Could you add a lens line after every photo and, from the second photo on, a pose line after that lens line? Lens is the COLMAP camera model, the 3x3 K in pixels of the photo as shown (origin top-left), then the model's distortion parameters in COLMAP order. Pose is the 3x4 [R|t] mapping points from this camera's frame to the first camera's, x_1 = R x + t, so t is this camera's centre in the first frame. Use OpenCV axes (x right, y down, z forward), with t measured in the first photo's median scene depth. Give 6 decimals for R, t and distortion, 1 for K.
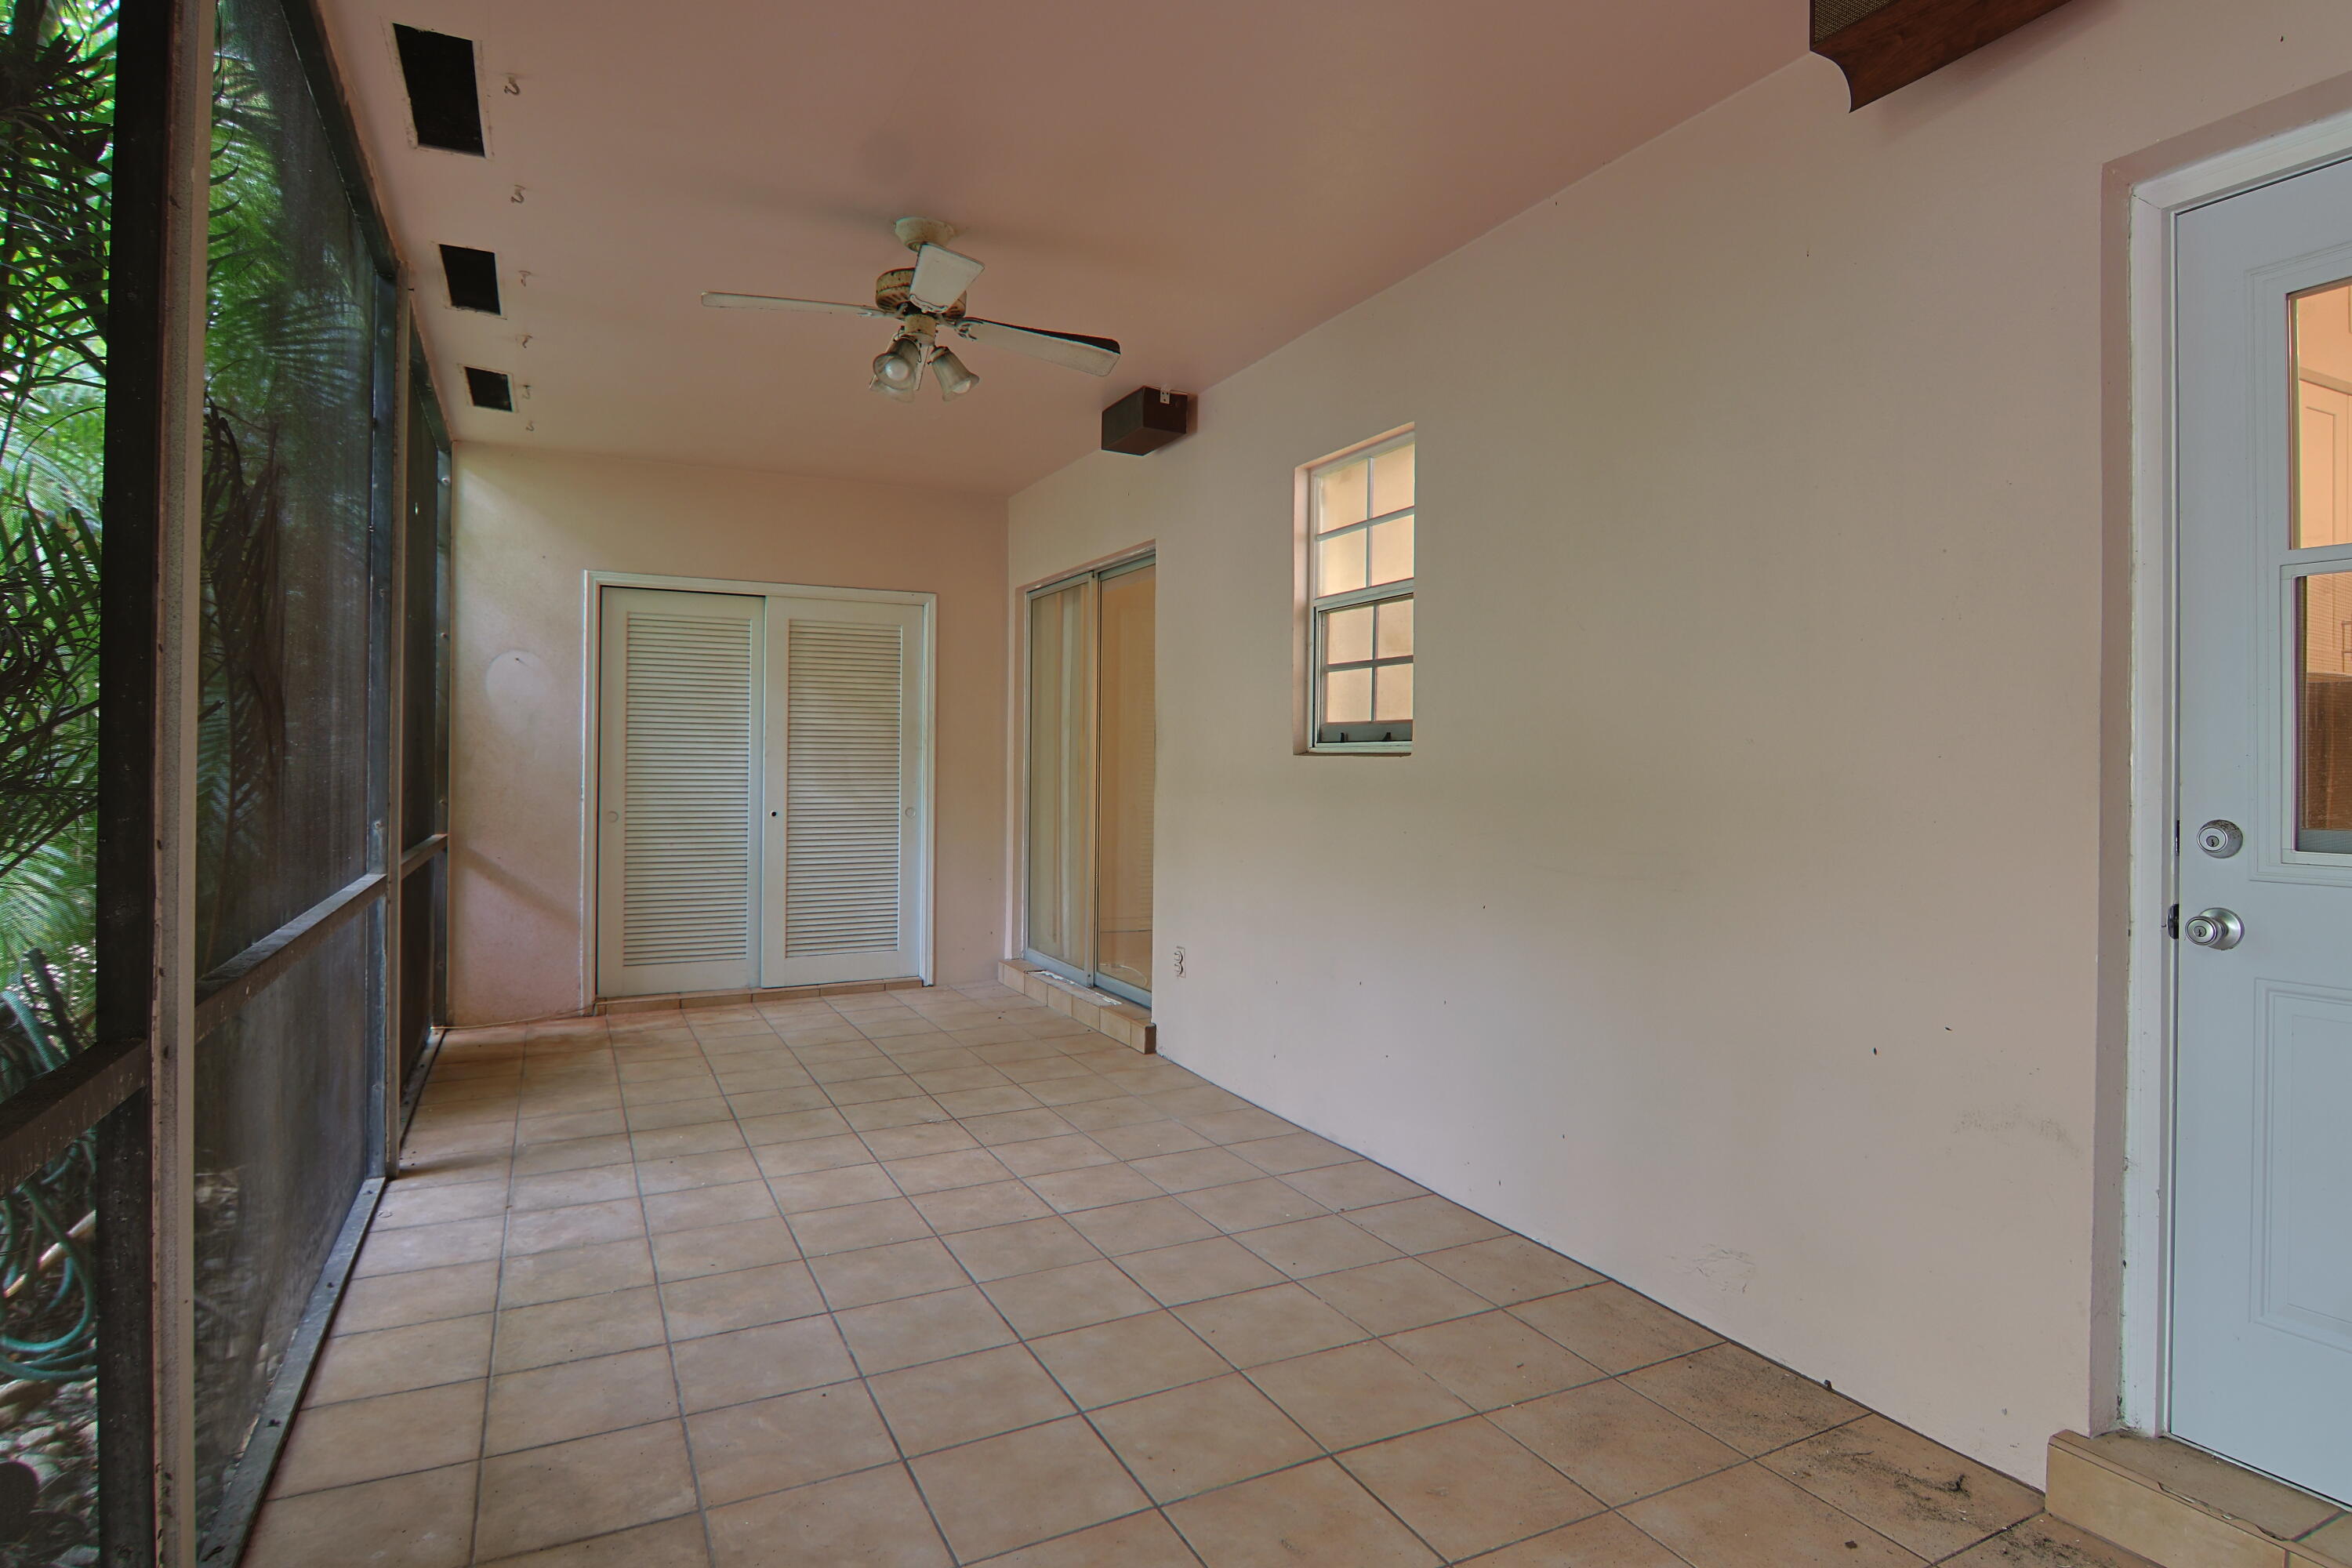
lens RADIAL K [[1271.7, 0, 1187.5], [0, 1271.7, 763.0], [0, 0, 1]] dist [-0.007465, -0.001192]
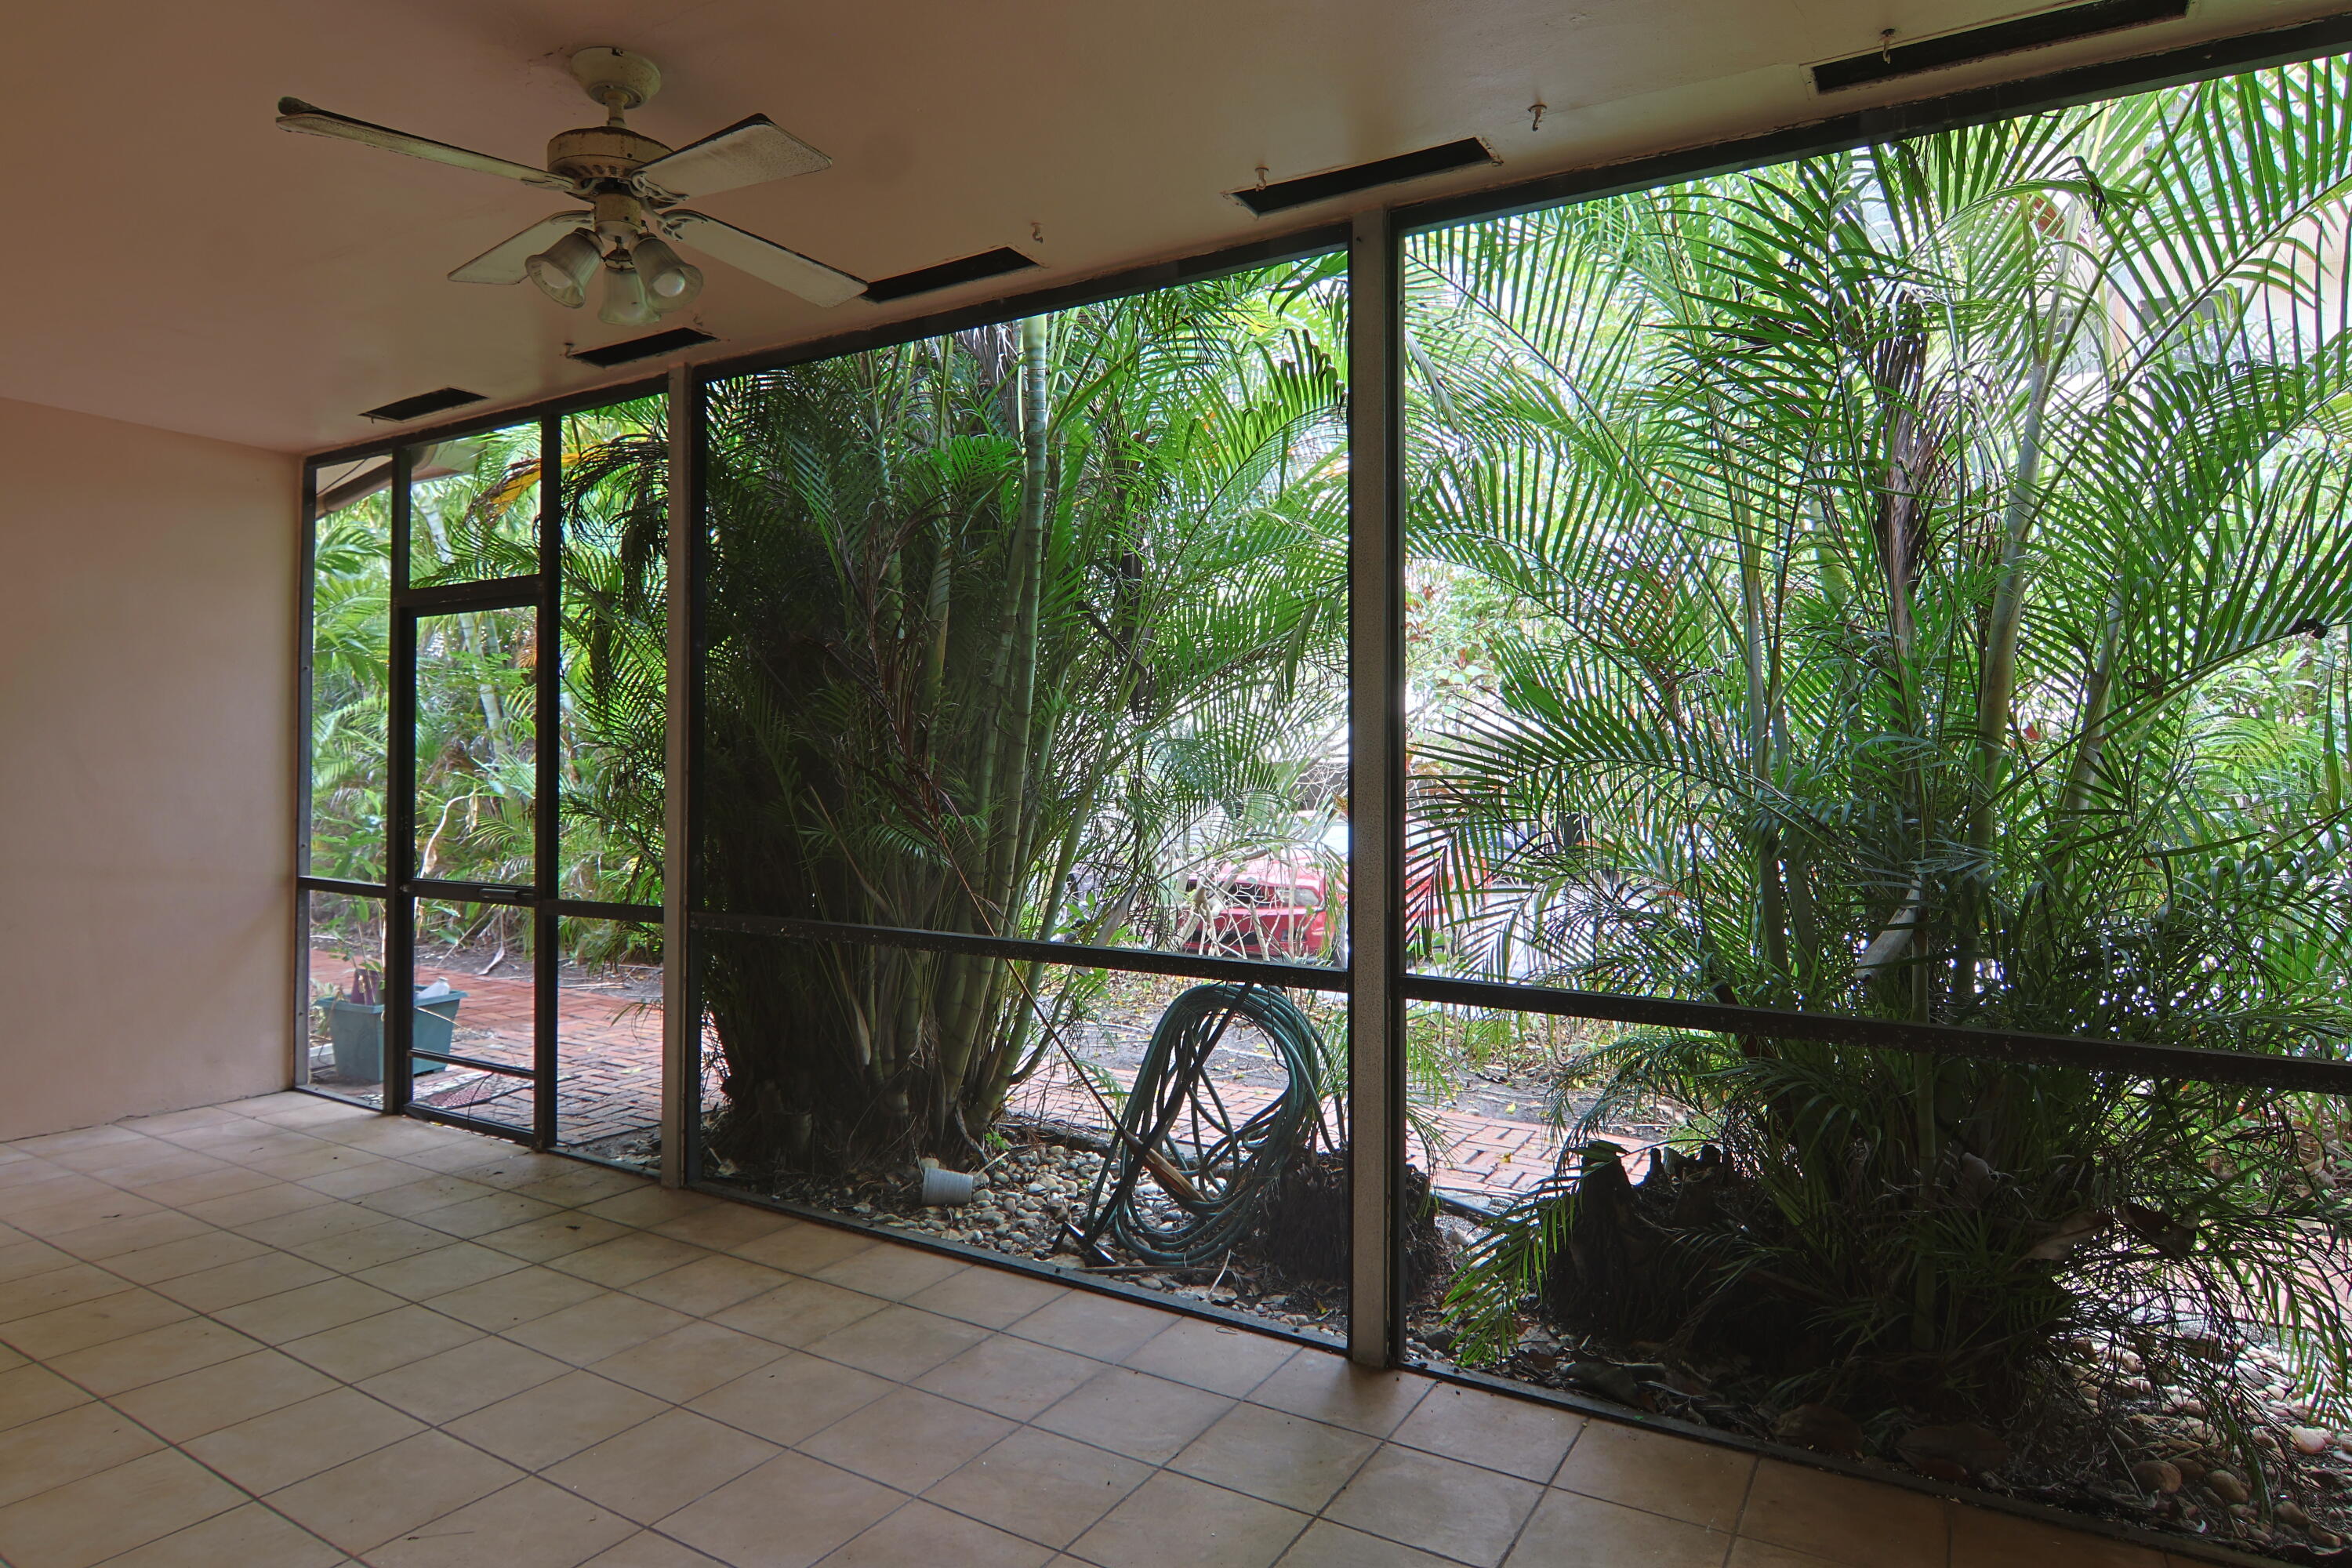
lens RADIAL K [[1294.6, 0, 1176.0], [0, 1294.6, 784.0], [0, 0, 1]] dist [0.002293, -0.000029]
pose [[-0.839804, -0.010147, -0.542795, -0.103315], [-0.009660, 0.999946, -0.003747, -0.037277], [0.542803, 0.002097, -0.839857, 1.962228]]
